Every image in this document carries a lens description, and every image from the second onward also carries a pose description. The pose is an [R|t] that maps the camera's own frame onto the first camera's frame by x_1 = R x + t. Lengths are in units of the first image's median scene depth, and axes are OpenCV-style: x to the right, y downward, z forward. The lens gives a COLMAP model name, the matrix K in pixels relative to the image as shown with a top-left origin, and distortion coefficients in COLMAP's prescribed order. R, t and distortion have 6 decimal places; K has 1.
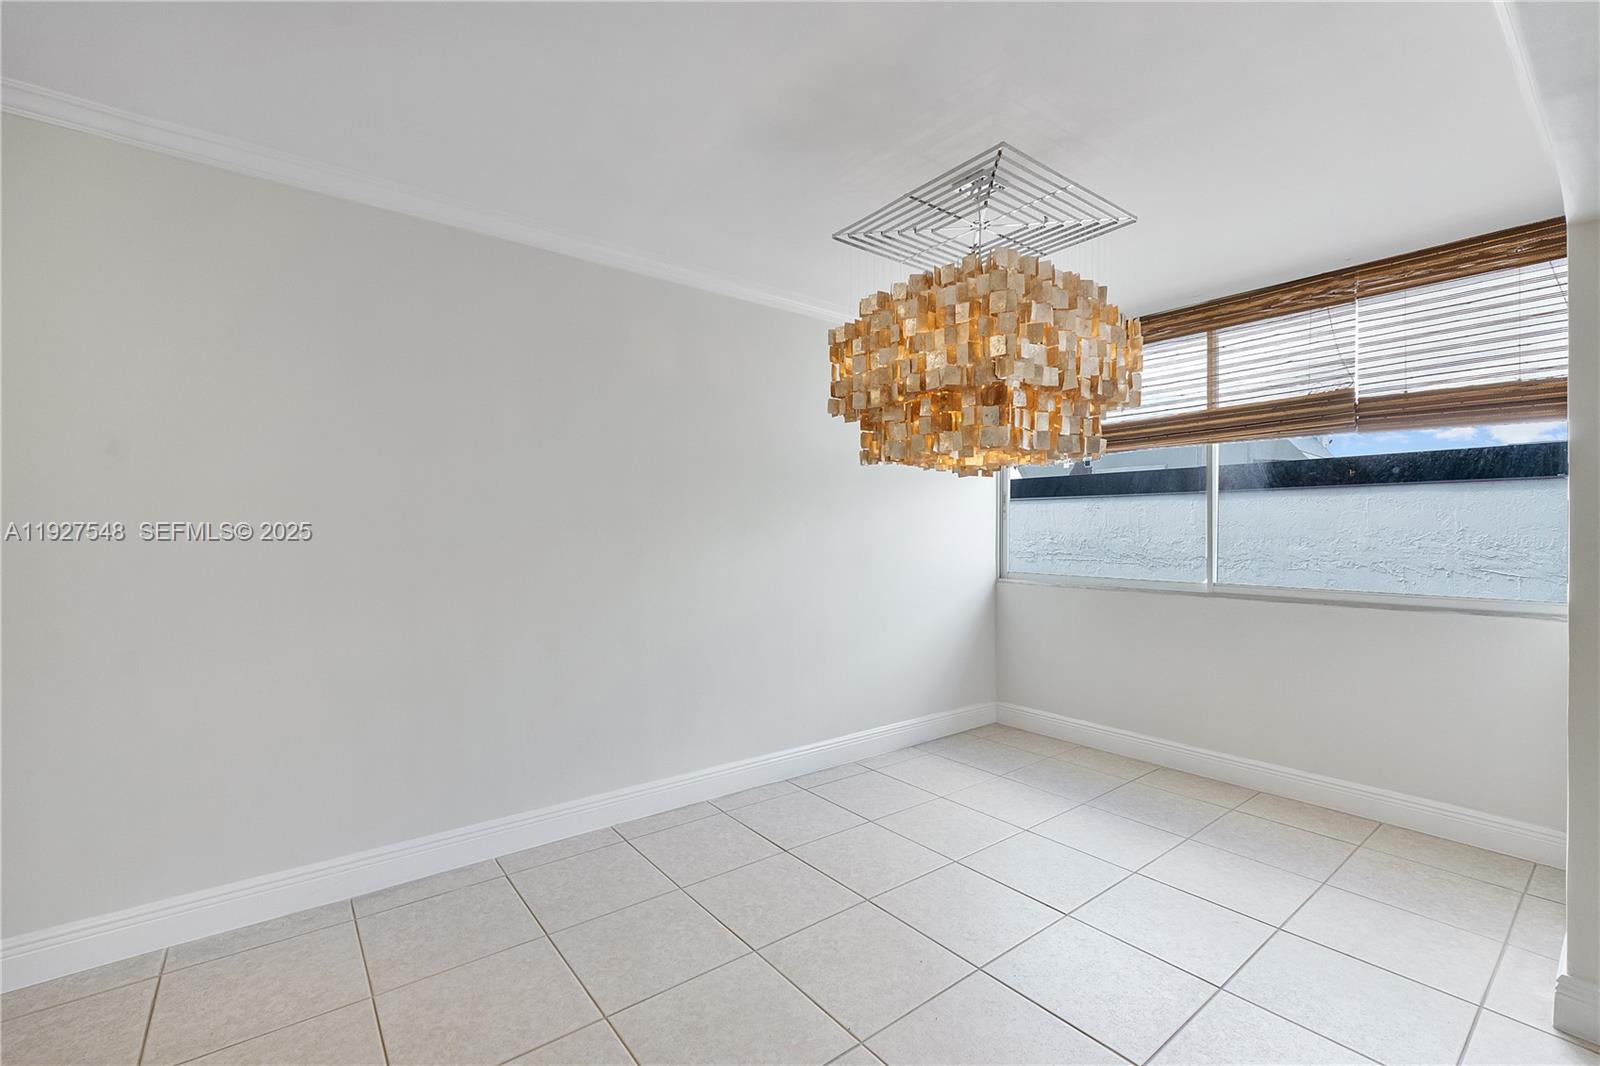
lens RADIAL K [[677.5, 0, 804.0], [0, 677.5, 529.7], [0, 0, 1]] dist [-0.003627, -0.000242]
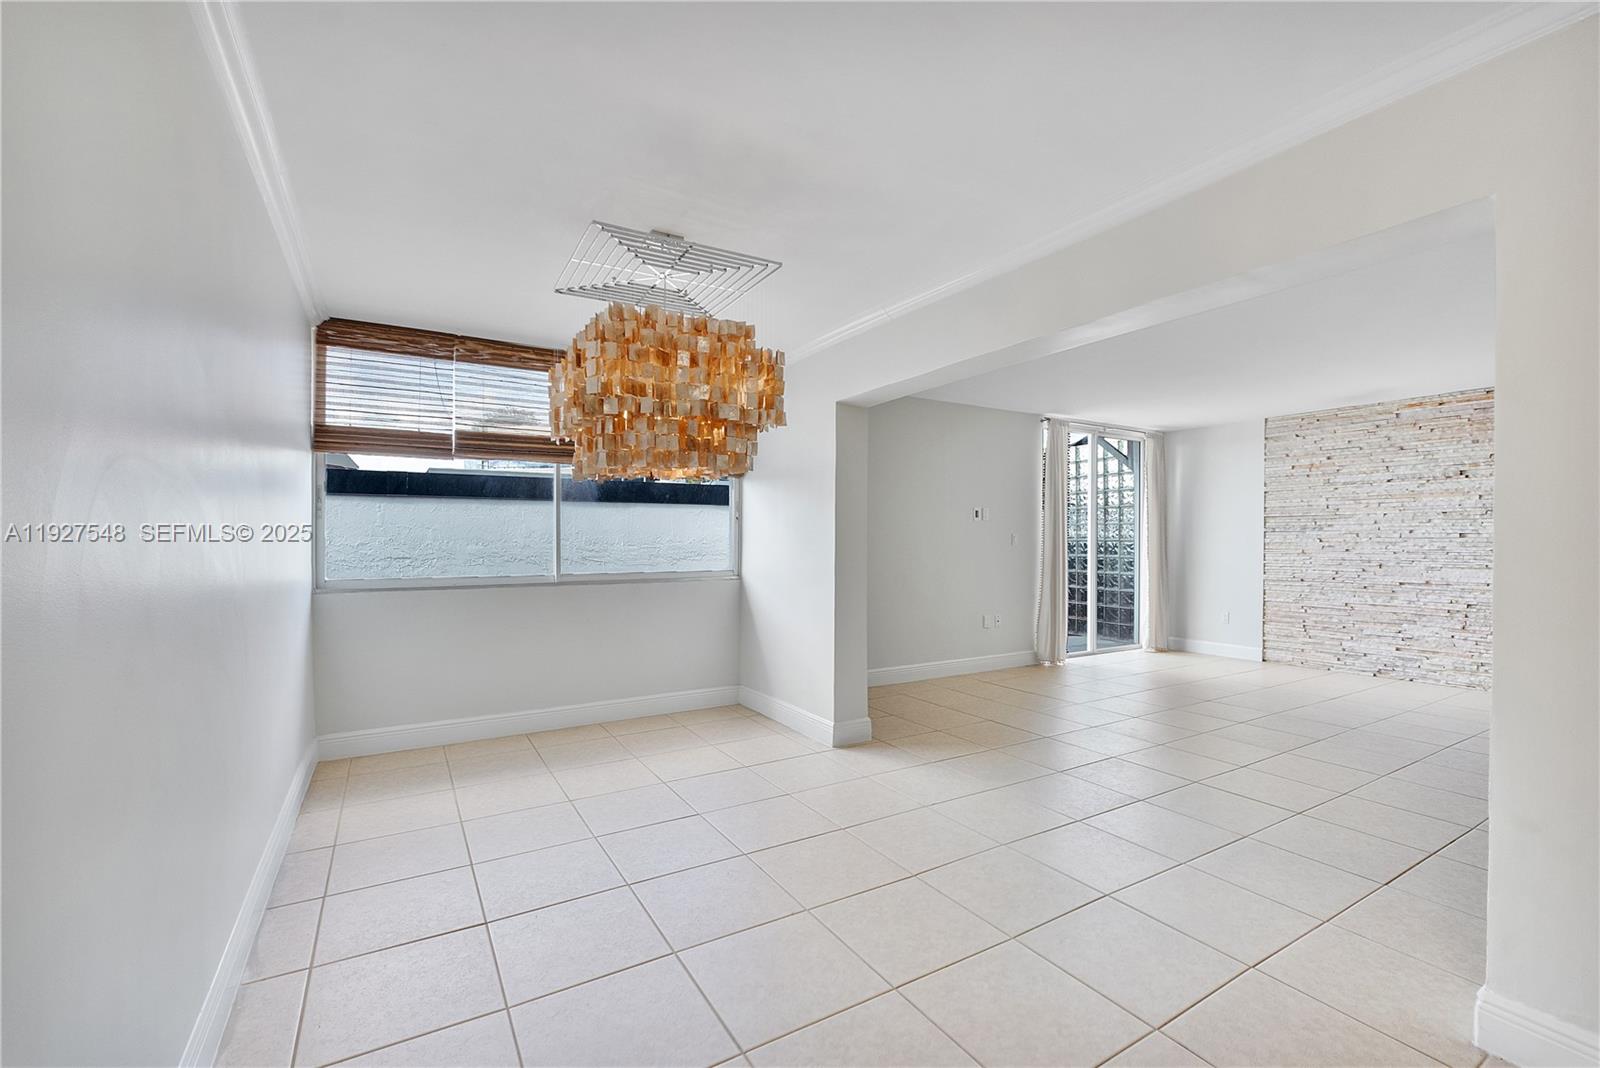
lens RADIAL K [[689.9, 0, 800.0], [0, 689.9, 539.7], [0, 0, 1]] dist [-0.004728, -0.000326]
pose [[0.124848, -0.006007, 0.992158, -0.595992], [-0.004847, 0.999966, 0.006664, 0.004124], [-0.992164, -0.005641, 0.124815, 0.386223]]
